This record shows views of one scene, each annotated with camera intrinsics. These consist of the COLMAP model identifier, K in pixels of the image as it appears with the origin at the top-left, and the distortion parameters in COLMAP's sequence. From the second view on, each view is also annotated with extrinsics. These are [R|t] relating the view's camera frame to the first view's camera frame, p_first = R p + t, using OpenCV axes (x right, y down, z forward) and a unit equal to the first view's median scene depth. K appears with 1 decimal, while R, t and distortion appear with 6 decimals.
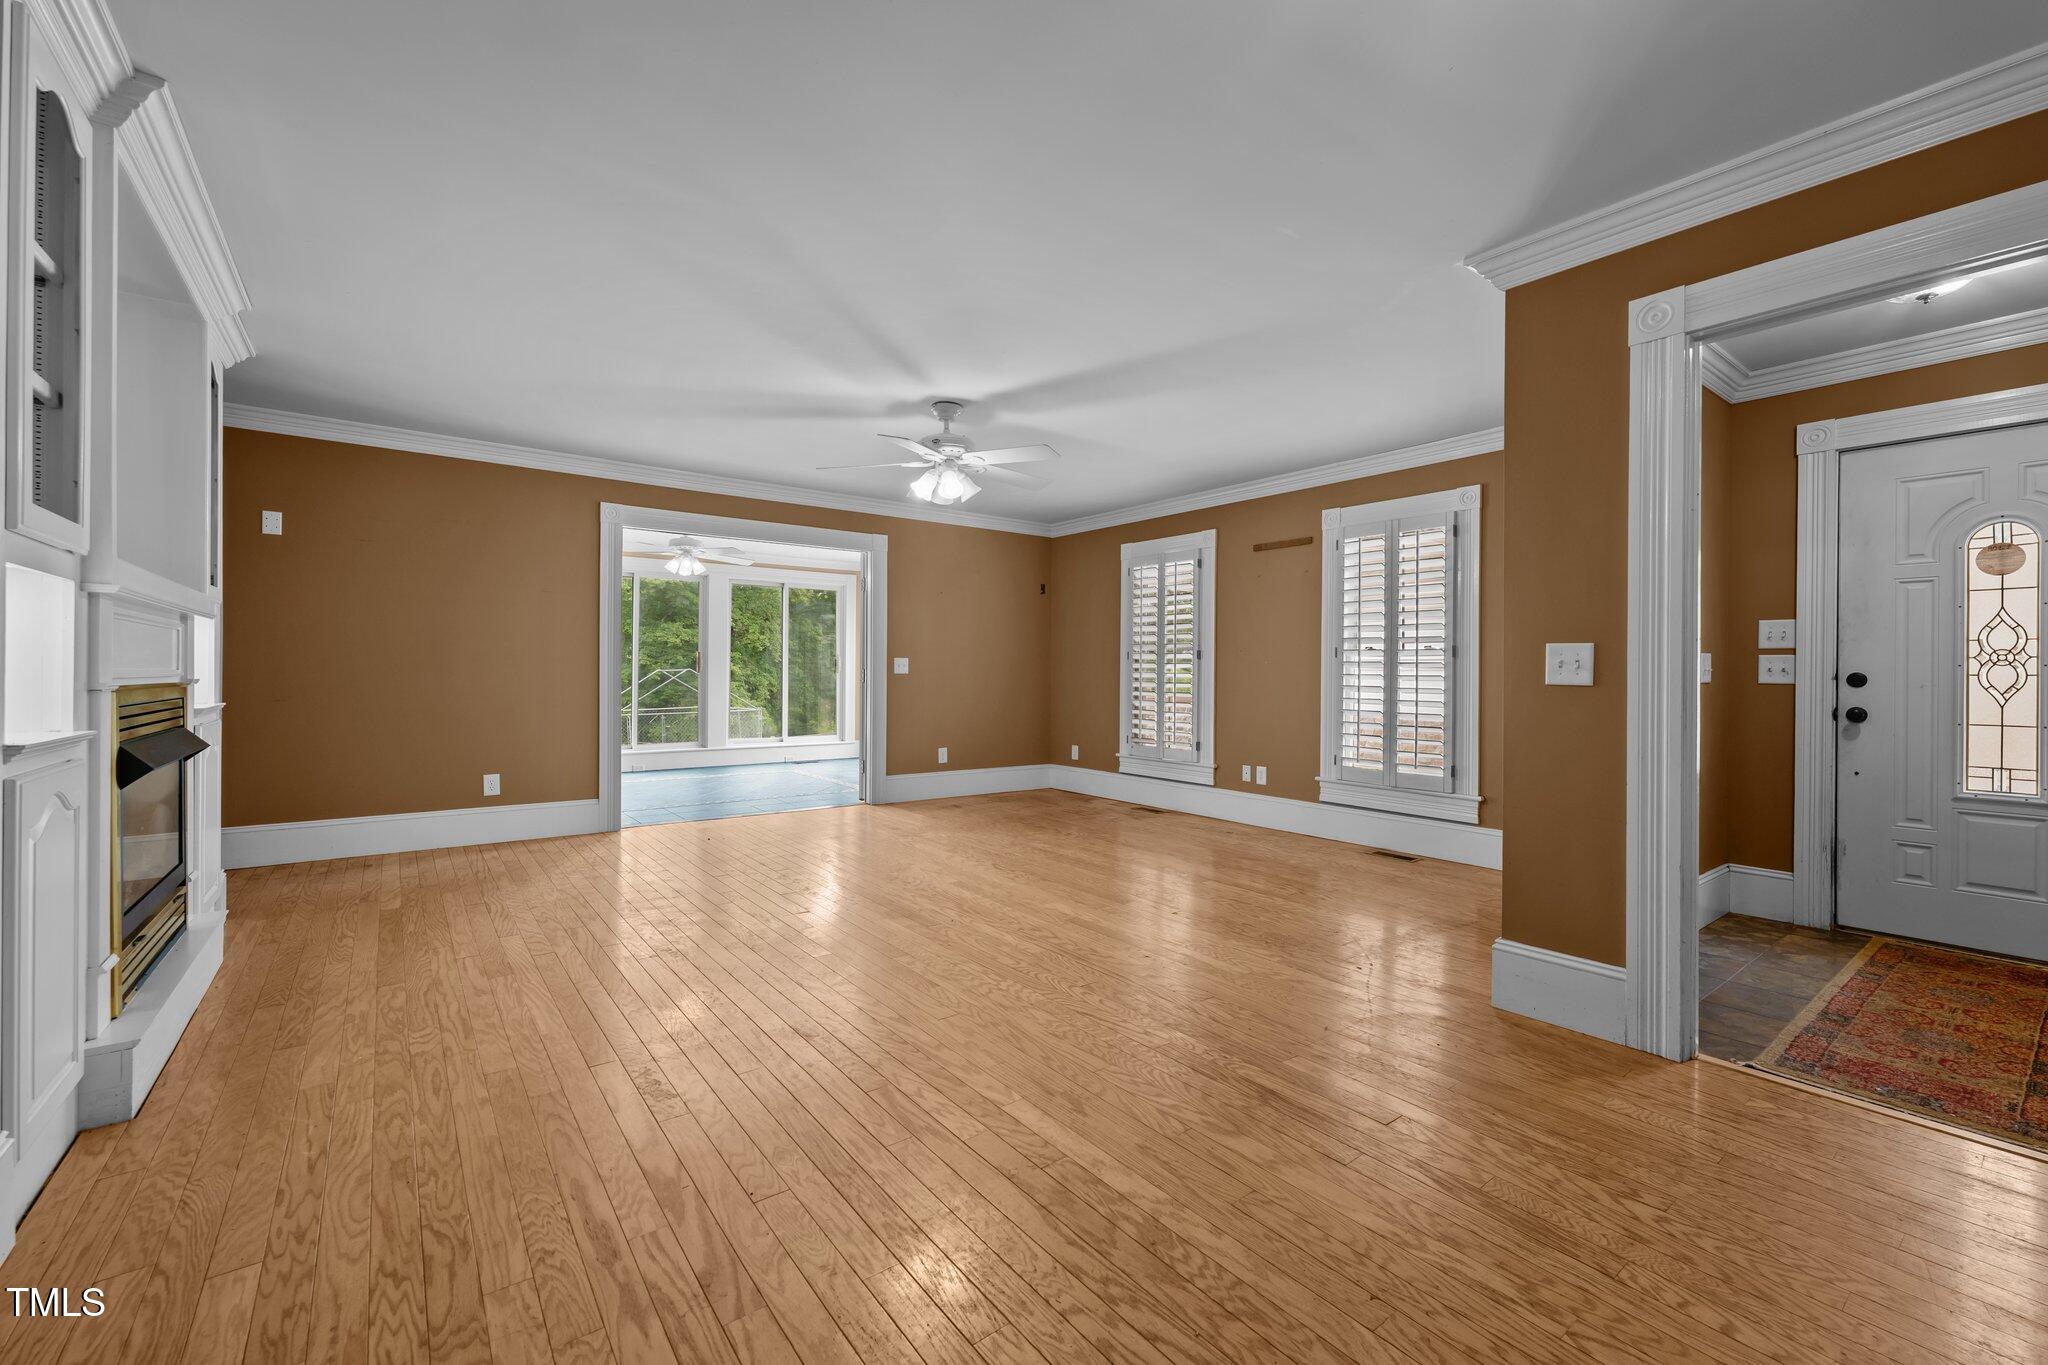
lens RADIAL K [[835.3, 0, 1019.4], [0, 835.3, 673.1], [0, 0, 1]] dist [-0.001287, 0.000522]
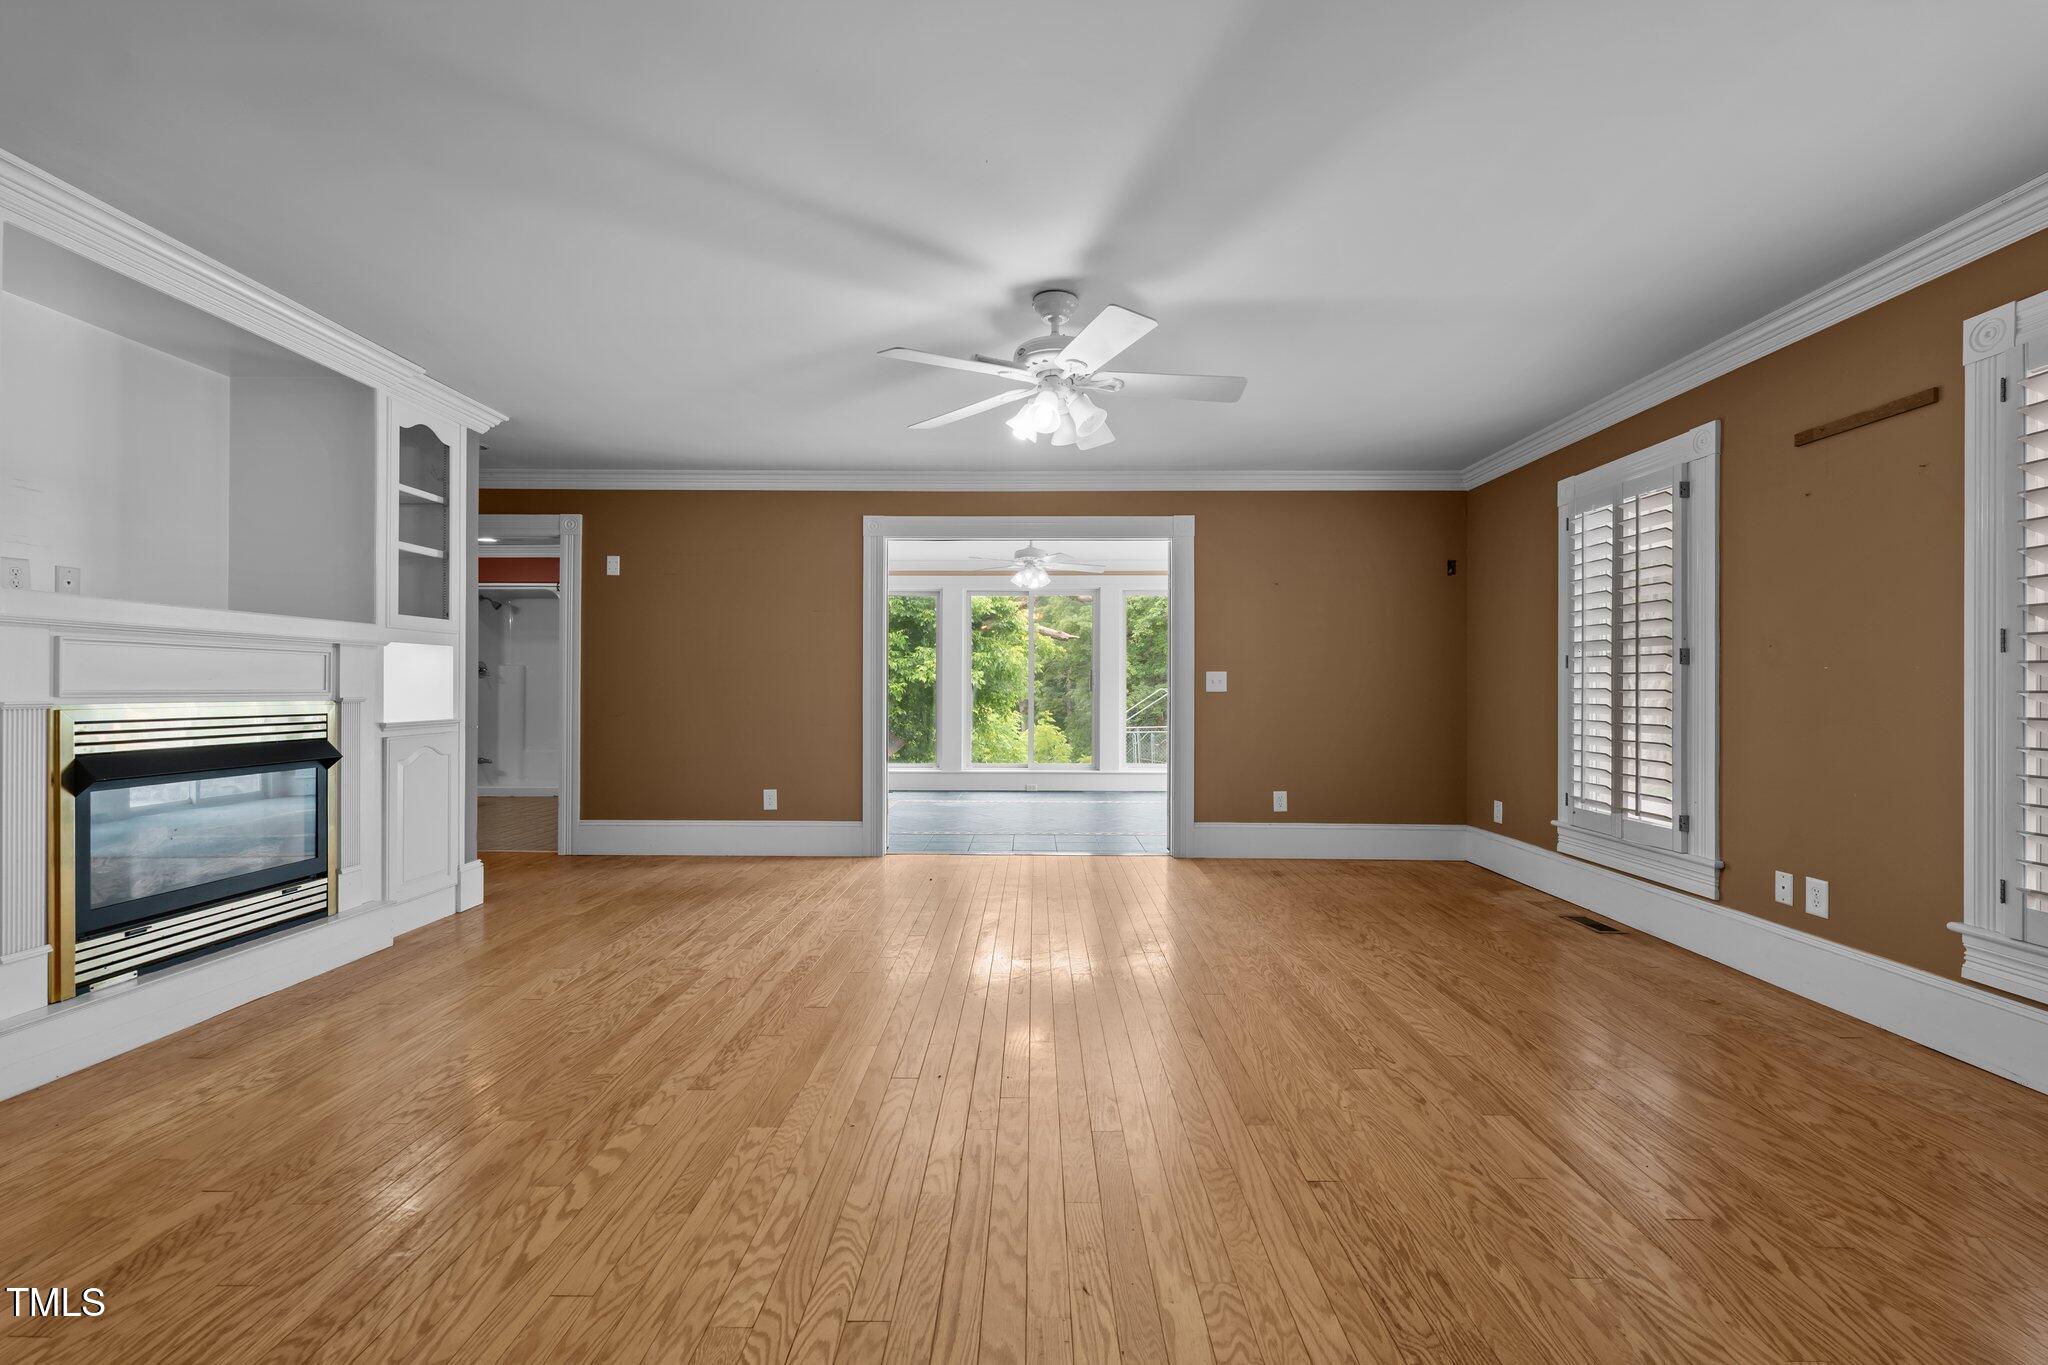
lens RADIAL K [[835.3, 0, 1023.6], [0, 835.3, 685.2], [0, 0, 1]] dist [-0.001287, 0.000522]
pose [[0.788825, -0.006607, -0.614582, 0.327779], [0.002236, 0.999966, -0.007881, 0.000447], [0.614614, 0.004842, 0.788813, 0.473056]]
